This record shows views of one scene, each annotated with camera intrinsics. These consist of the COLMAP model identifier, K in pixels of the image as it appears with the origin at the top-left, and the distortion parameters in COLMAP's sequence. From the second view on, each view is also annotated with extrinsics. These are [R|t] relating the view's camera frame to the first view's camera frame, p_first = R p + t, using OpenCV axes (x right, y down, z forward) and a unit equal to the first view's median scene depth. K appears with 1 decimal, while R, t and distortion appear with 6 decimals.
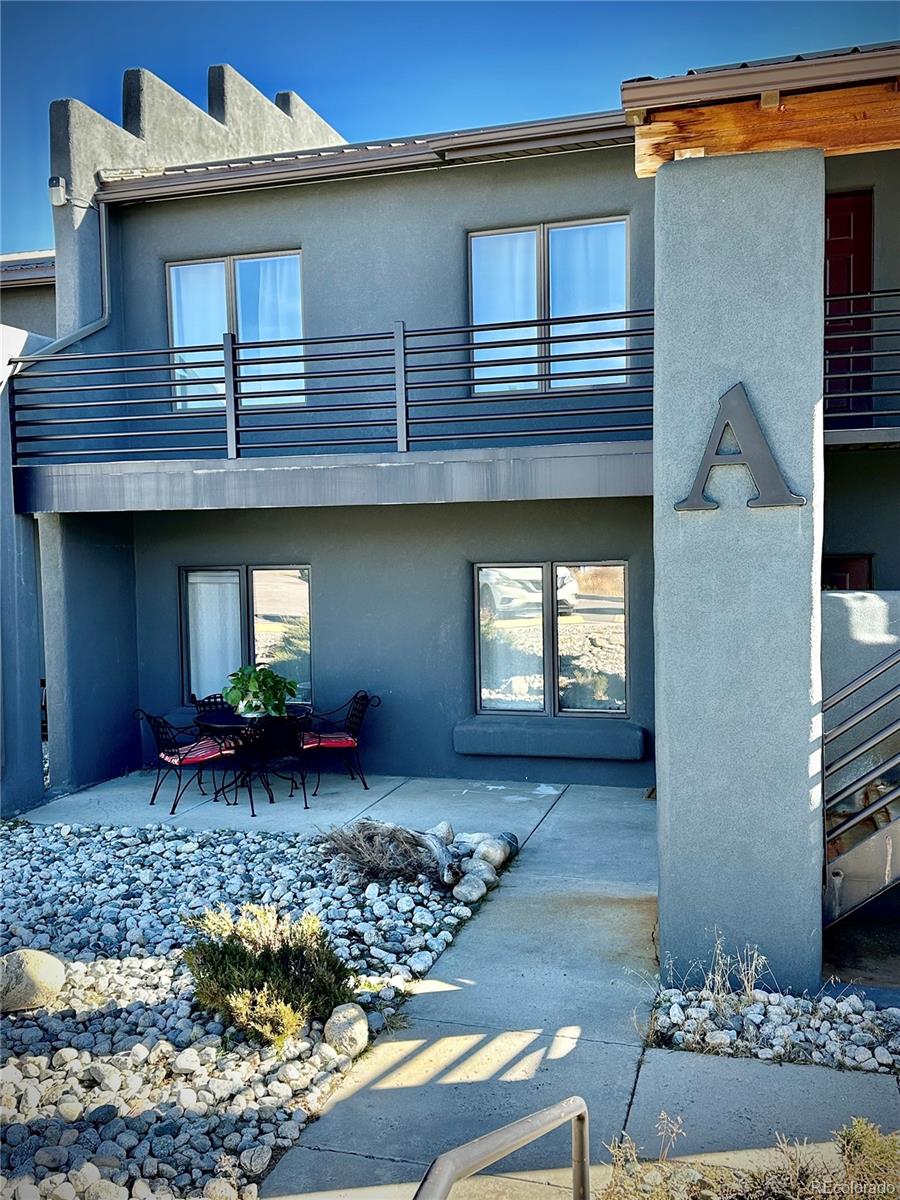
lens RADIAL K [[1097.2, 0, 450.0], [0, 1097.2, 600.0], [0, 0, 1]] dist [0.192676, -0.390545]
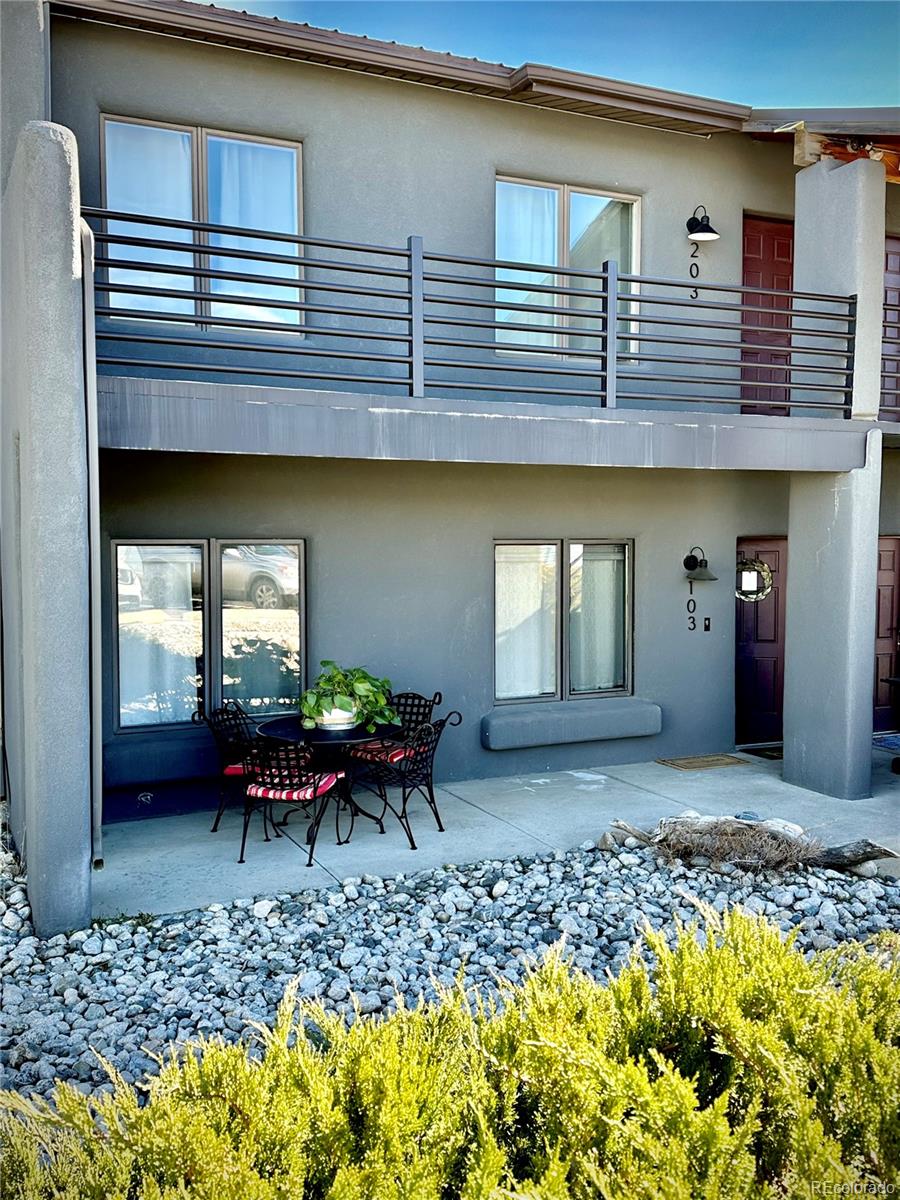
lens RADIAL K [[1097.2, 0, 450.0], [0, 1097.2, 600.0], [0, 0, 1]] dist [0.192676, -0.390545]
pose [[0.745074, -0.017819, 0.666744, -0.679234], [0.022096, 0.999754, 0.002026, 0.015121], [-0.666616, 0.013222, 0.745284, 0.382596]]
